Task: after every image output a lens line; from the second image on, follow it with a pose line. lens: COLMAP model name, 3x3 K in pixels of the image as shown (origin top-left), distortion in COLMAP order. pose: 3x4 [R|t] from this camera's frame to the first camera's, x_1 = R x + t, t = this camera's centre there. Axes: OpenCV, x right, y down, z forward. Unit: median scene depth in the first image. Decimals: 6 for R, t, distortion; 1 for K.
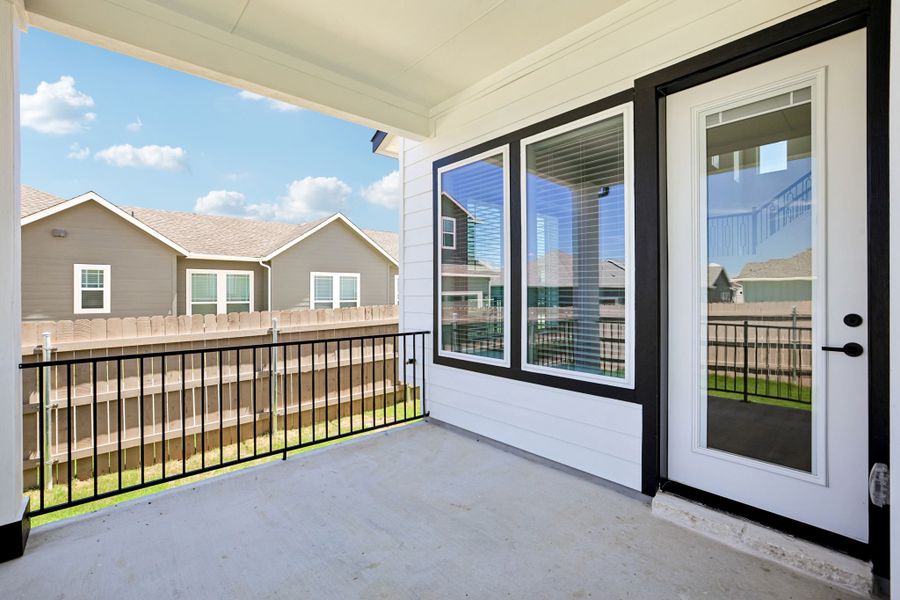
lens RADIAL K [[408.3, 0, 445.8], [0, 408.3, 288.4], [0, 0, 1]] dist [-0.039515, 0.015109]
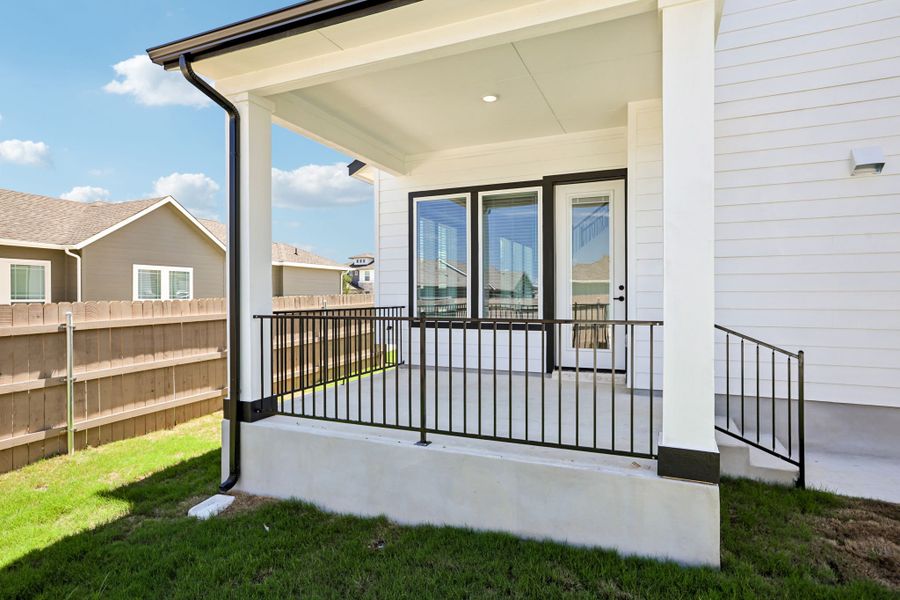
lens RADIAL K [[474.1, 0, 449.0], [0, 474.1, 294.8], [0, 0, 1]] dist [-0.021895, 0.012582]
pose [[0.907702, 0.000970, 0.419614, -0.590196], [-0.004190, 0.999968, 0.006751, 0.048956], [-0.419594, -0.007886, 0.907678, -0.606042]]
